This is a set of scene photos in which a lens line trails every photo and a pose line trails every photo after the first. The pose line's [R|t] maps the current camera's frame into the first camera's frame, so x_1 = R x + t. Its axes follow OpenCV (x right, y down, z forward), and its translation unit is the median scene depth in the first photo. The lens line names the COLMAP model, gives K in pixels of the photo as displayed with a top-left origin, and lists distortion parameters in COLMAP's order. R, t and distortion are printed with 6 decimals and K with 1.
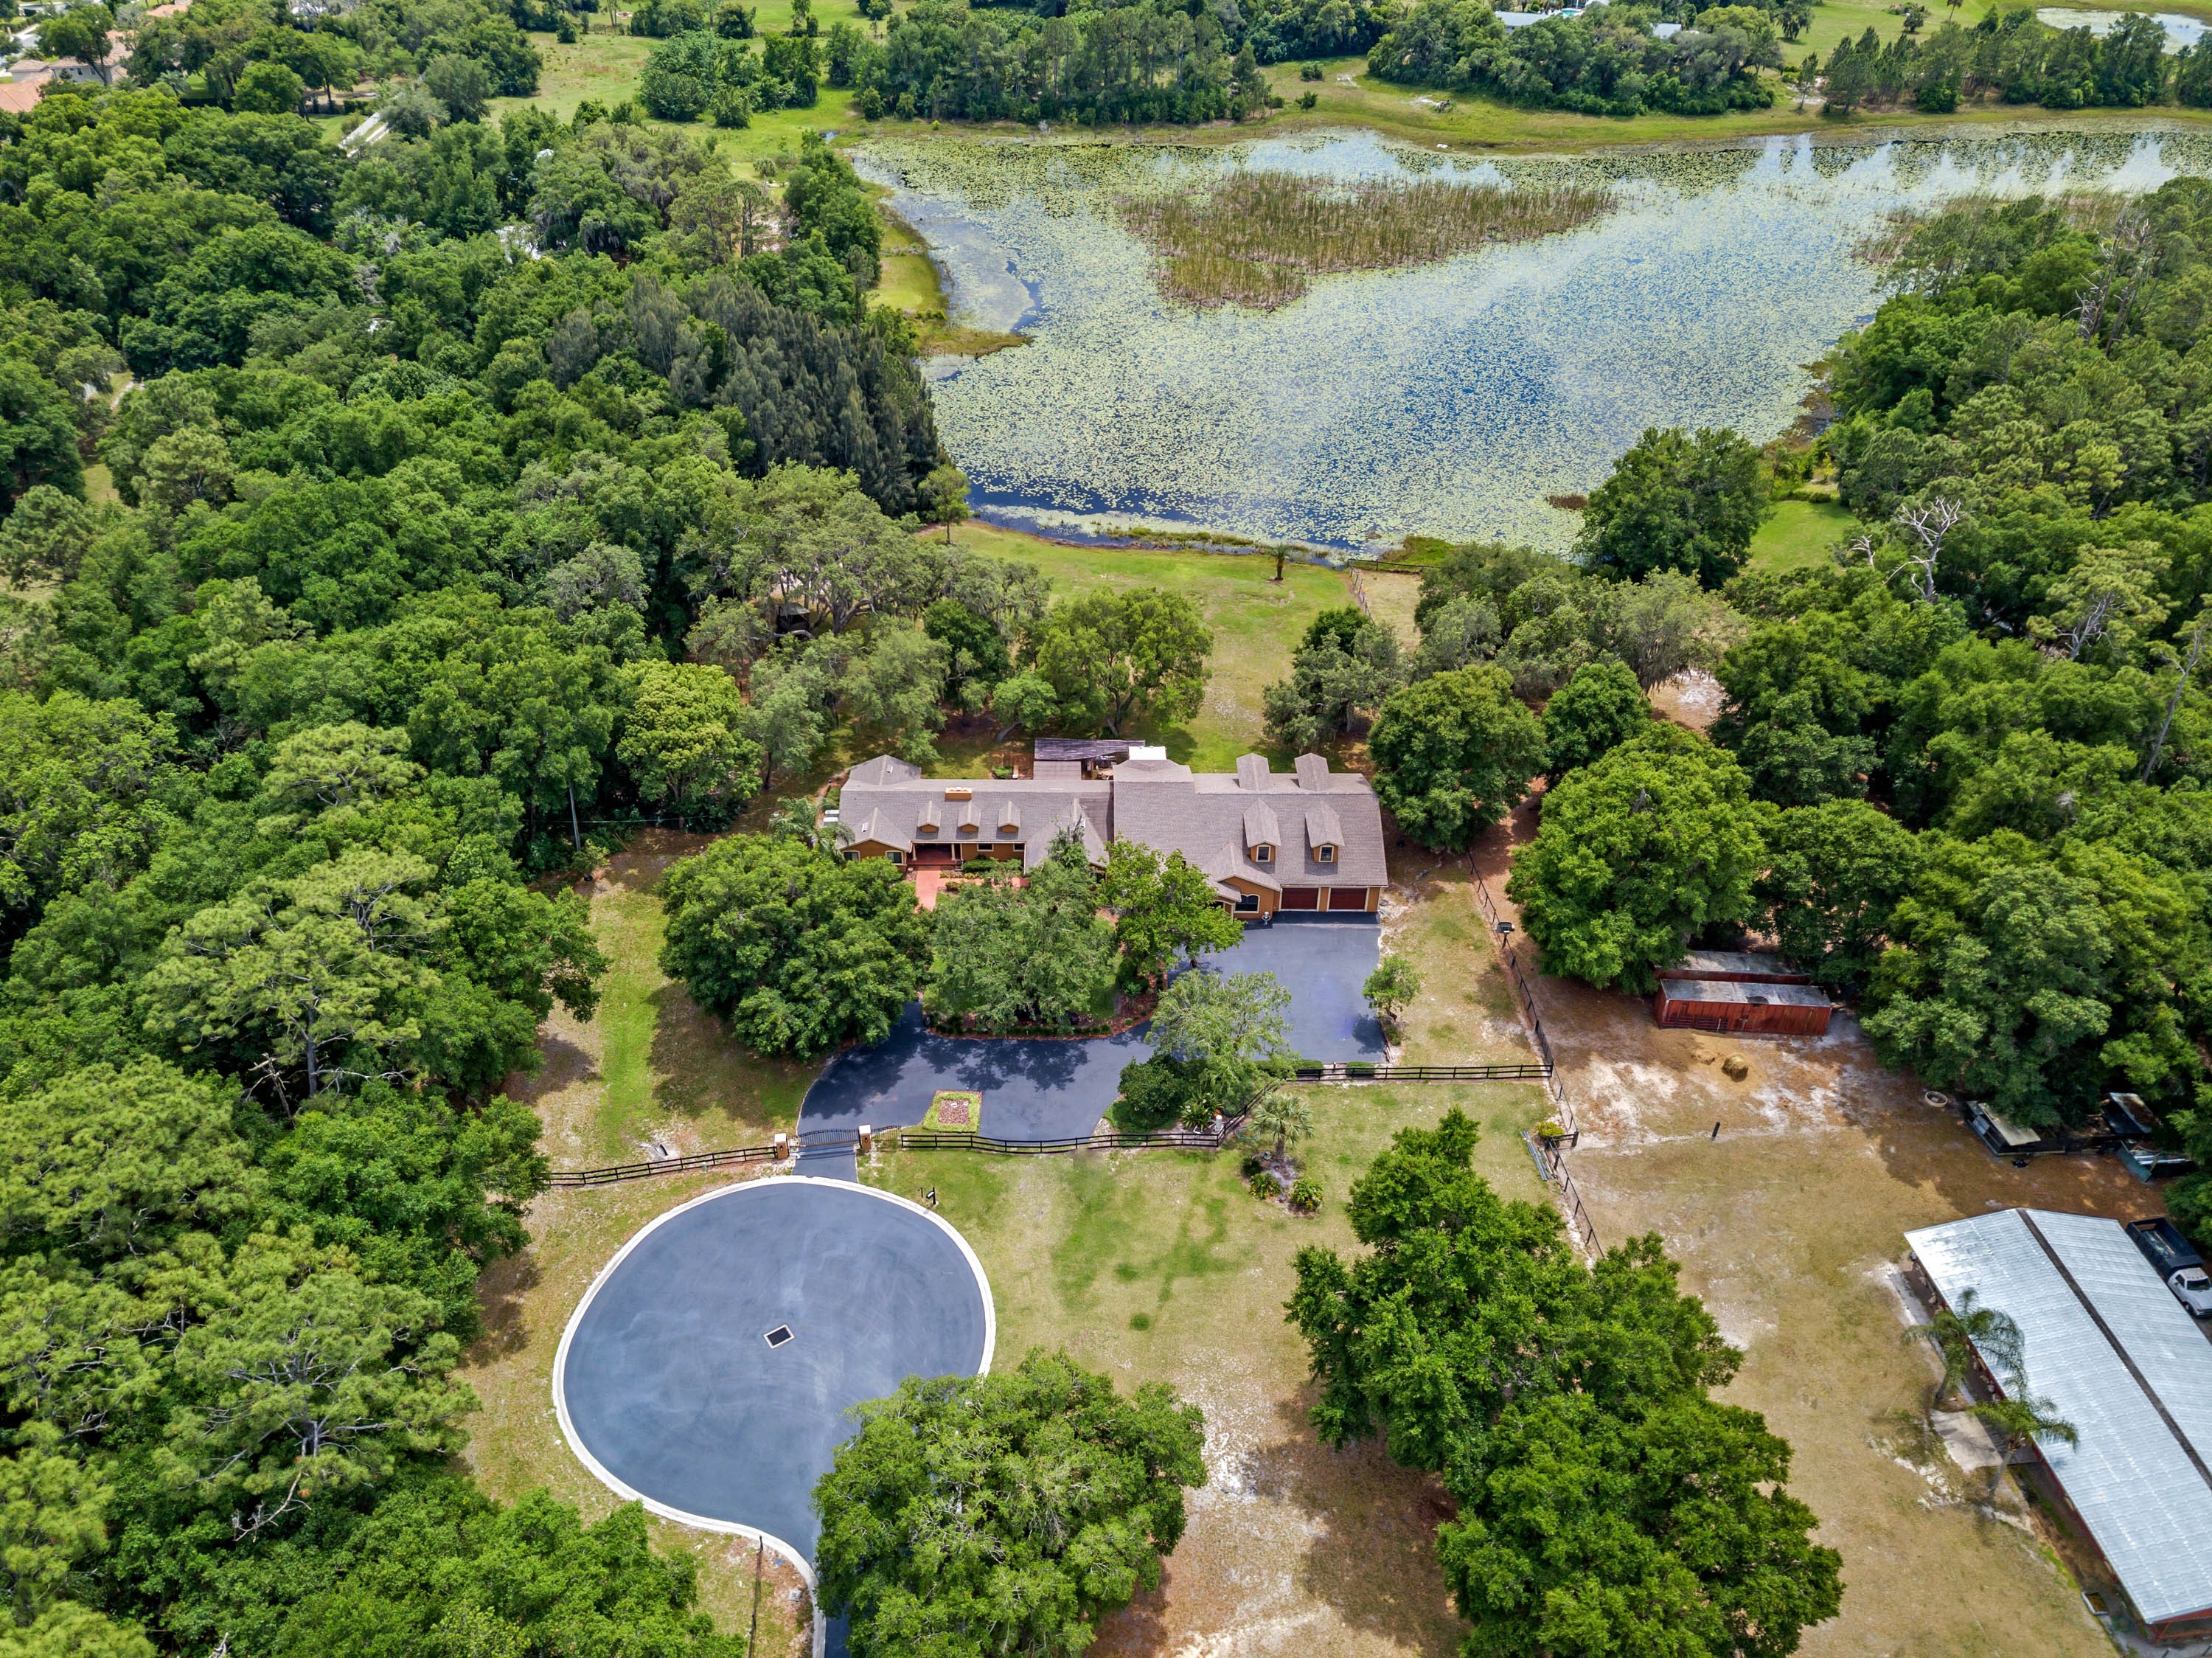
lens RADIAL K [[1707.1, 0, 1106.0], [0, 1707.1, 829.0], [0, 0, 1]] dist [-0.008804, 0.002774]
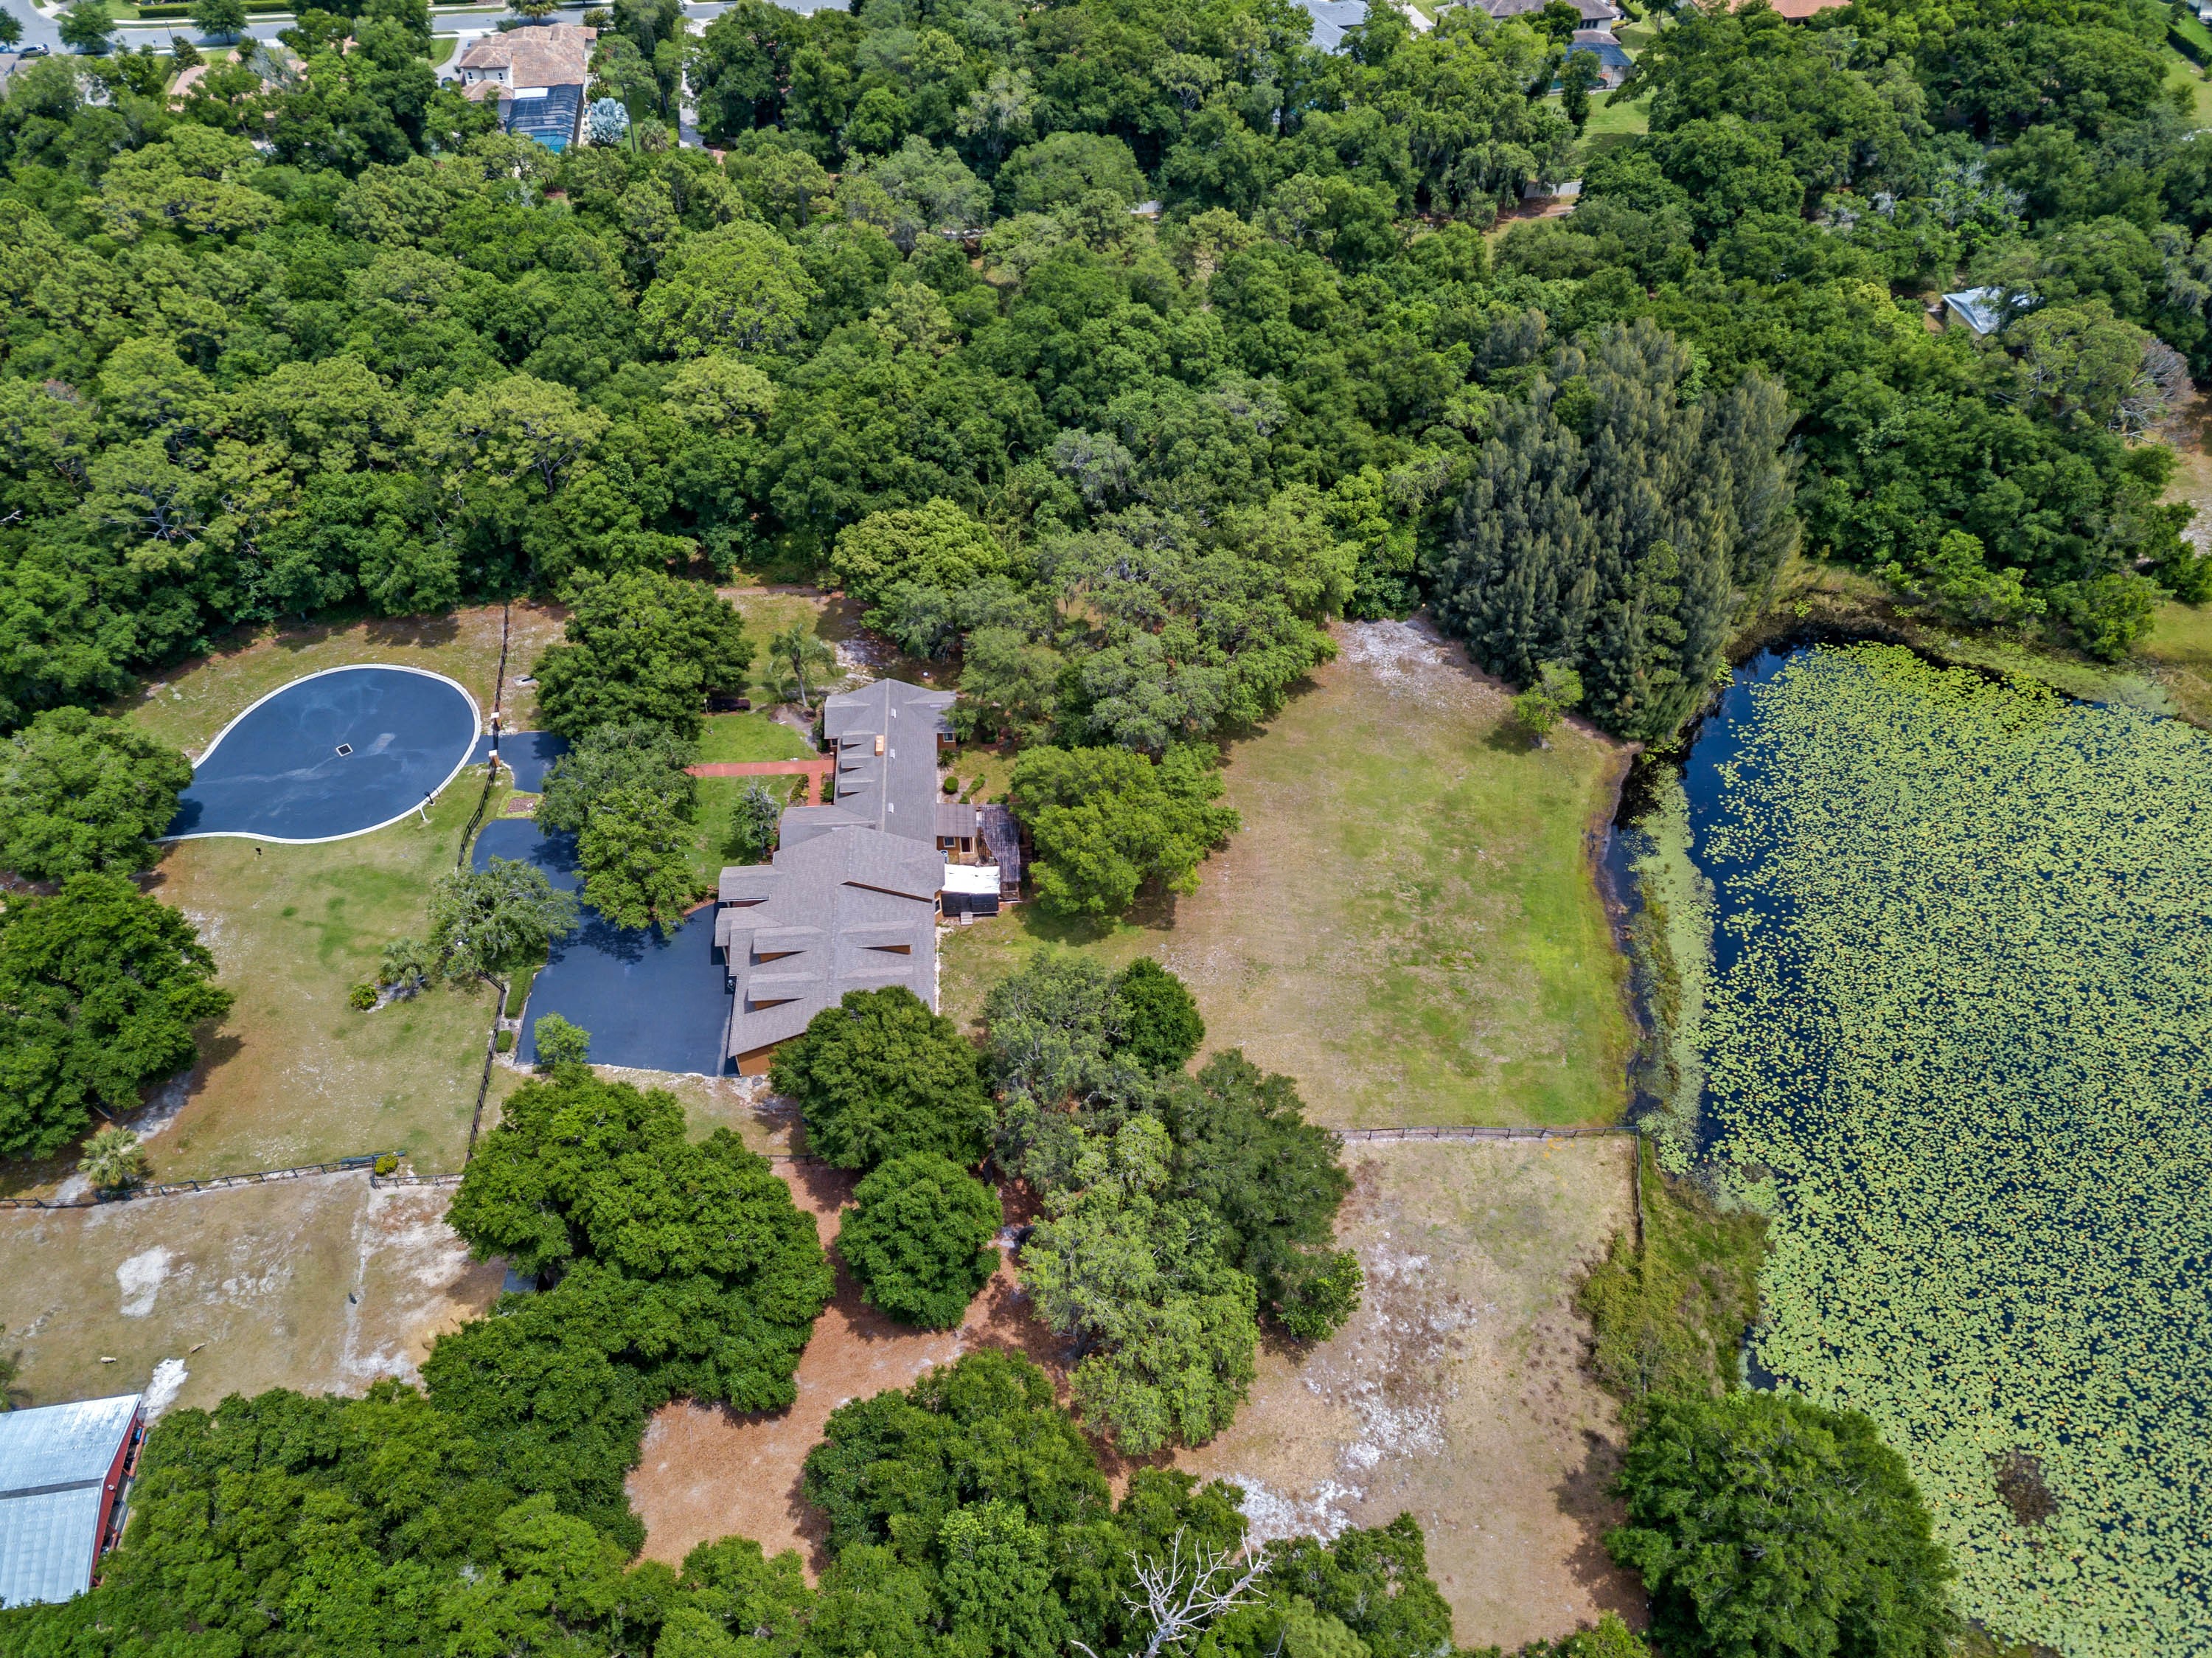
lens RADIAL K [[1707.1, 0, 1106.0], [0, 1707.1, 829.0], [0, 0, 1]] dist [-0.008804, 0.002774]
pose [[0.054199, 0.688409, -0.723295, 0.771576], [-0.570354, 0.615909, 0.543463, -0.682964], [0.819609, 0.383079, 0.426018, 0.673286]]
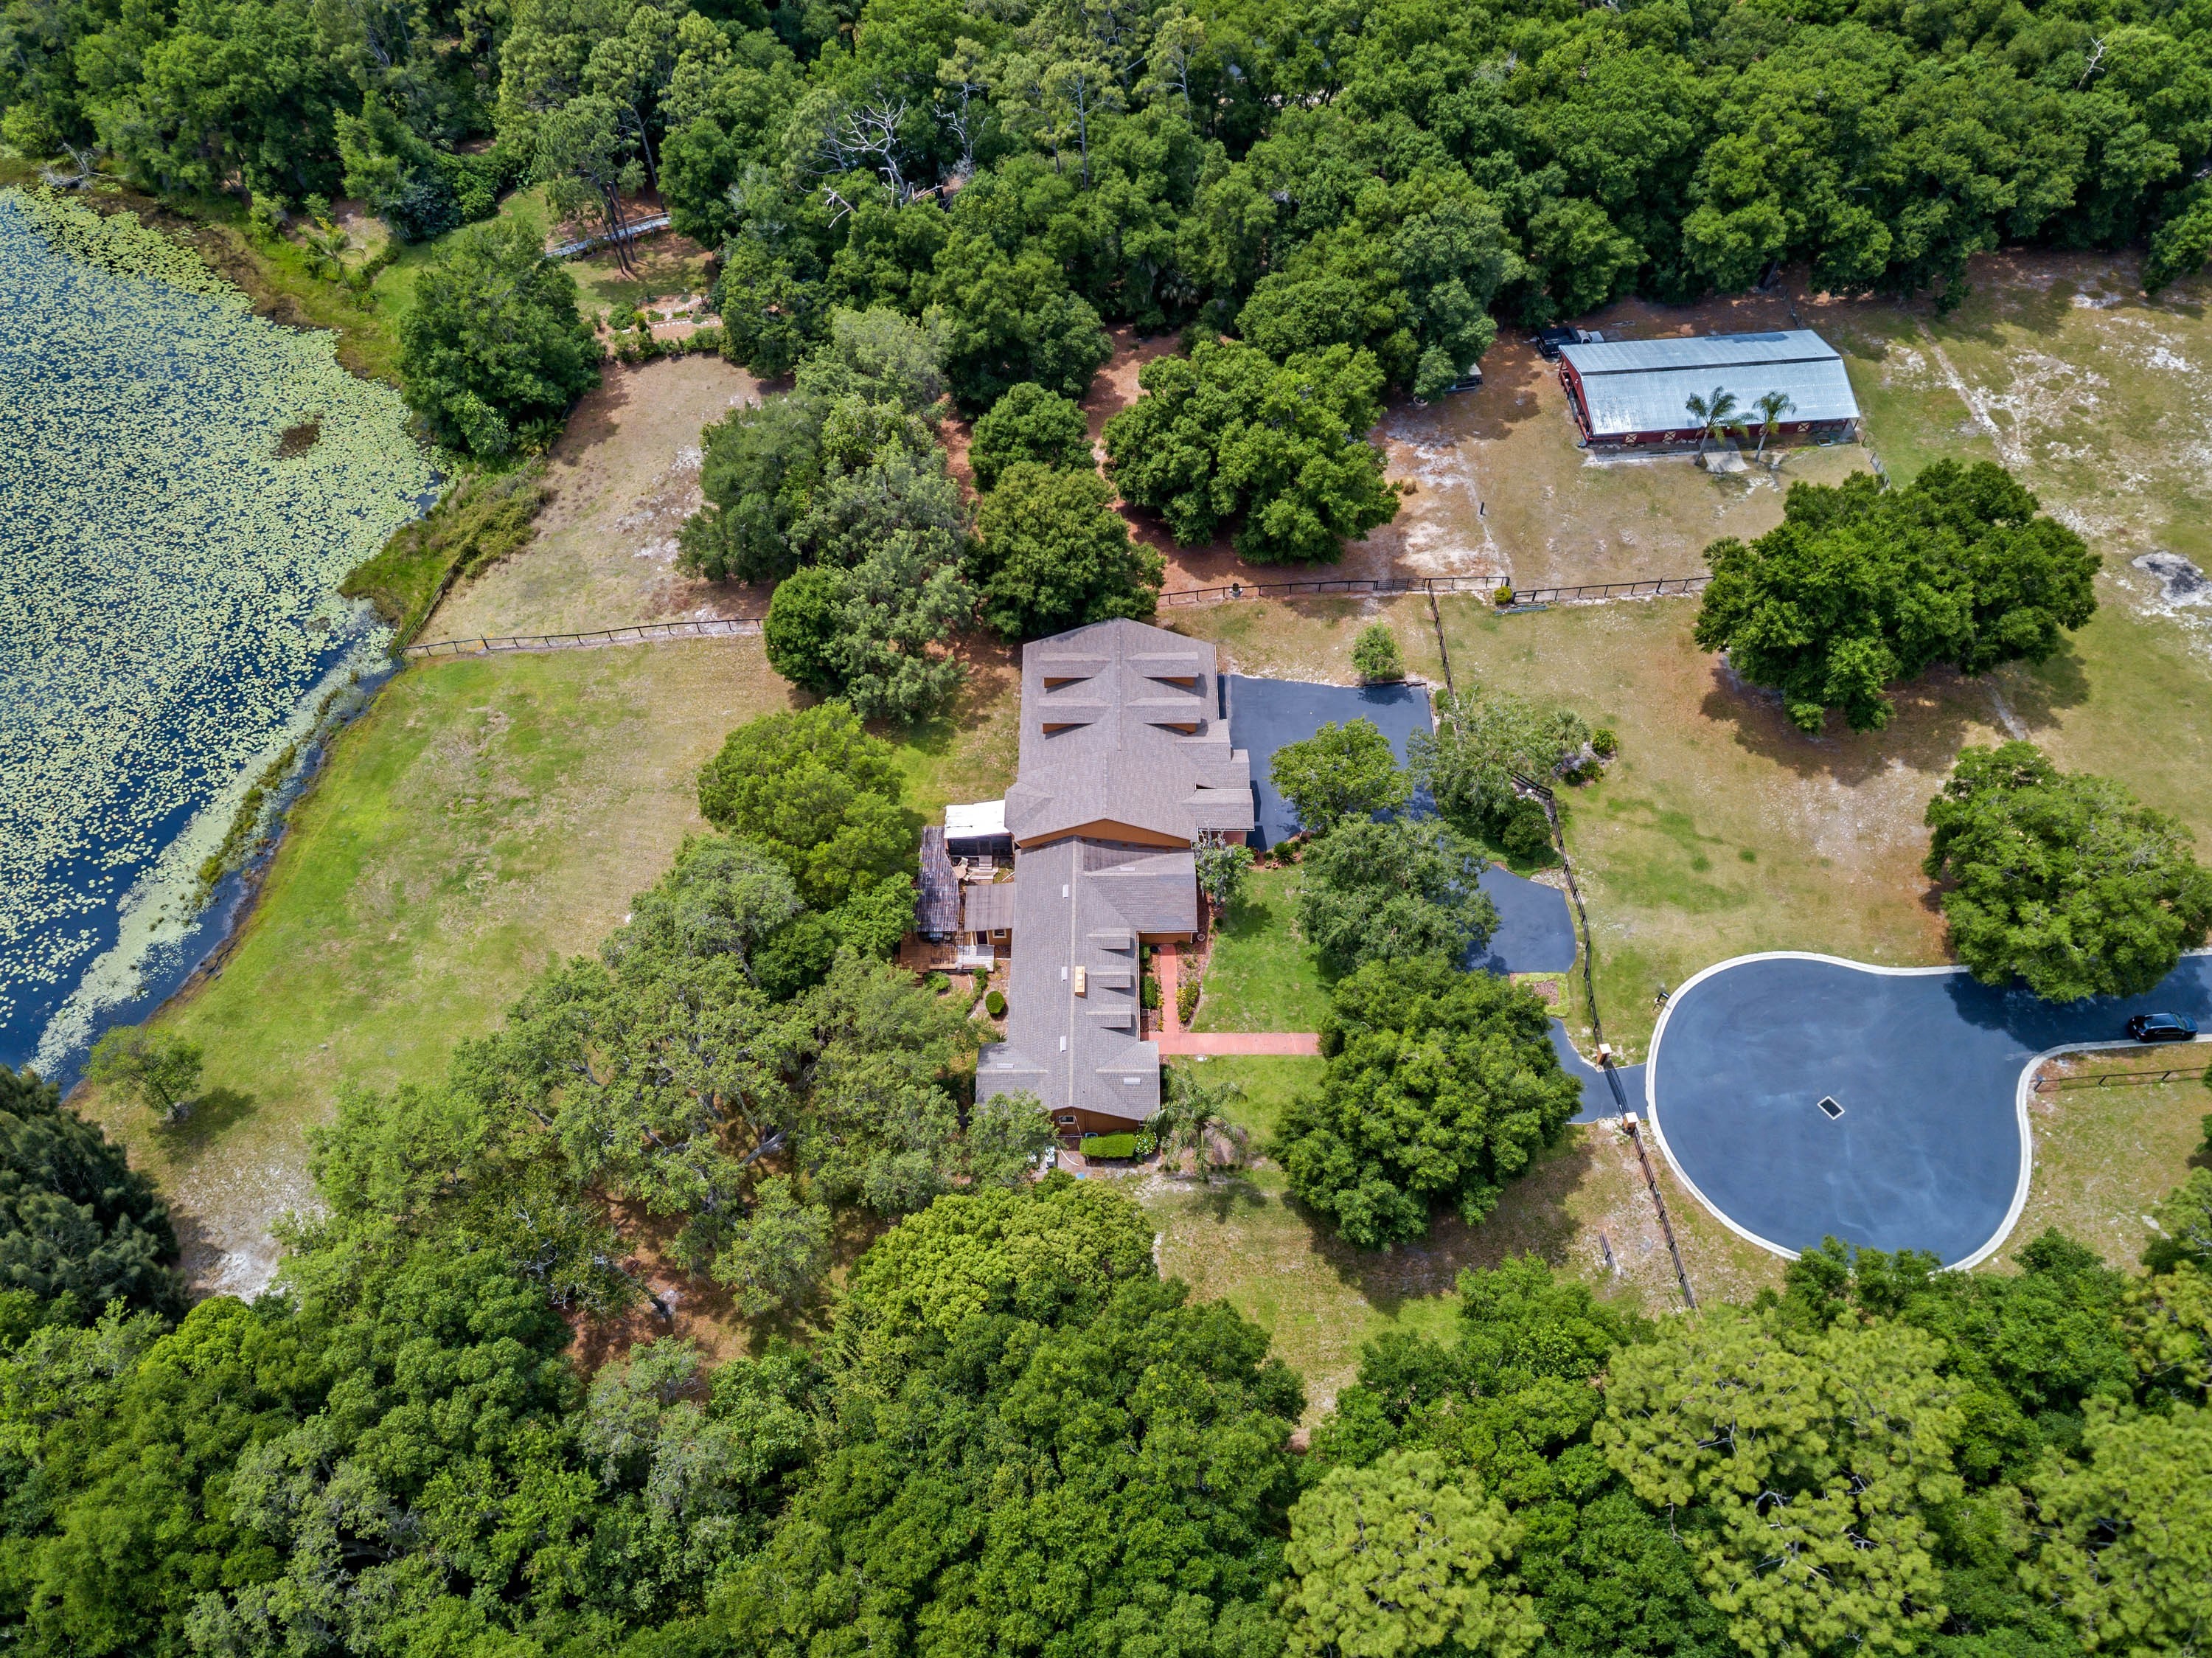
lens RADIAL K [[1715.0, 0, 1107.7], [0, 1715.0, 832.3], [0, 0, 1]] dist [-0.033034, 0.065011]
pose [[0.011299, -0.787679, 0.615983, -0.551323], [0.579597, 0.507141, 0.637868, -0.590783], [-0.814825, 0.349815, 0.462266, 0.577272]]
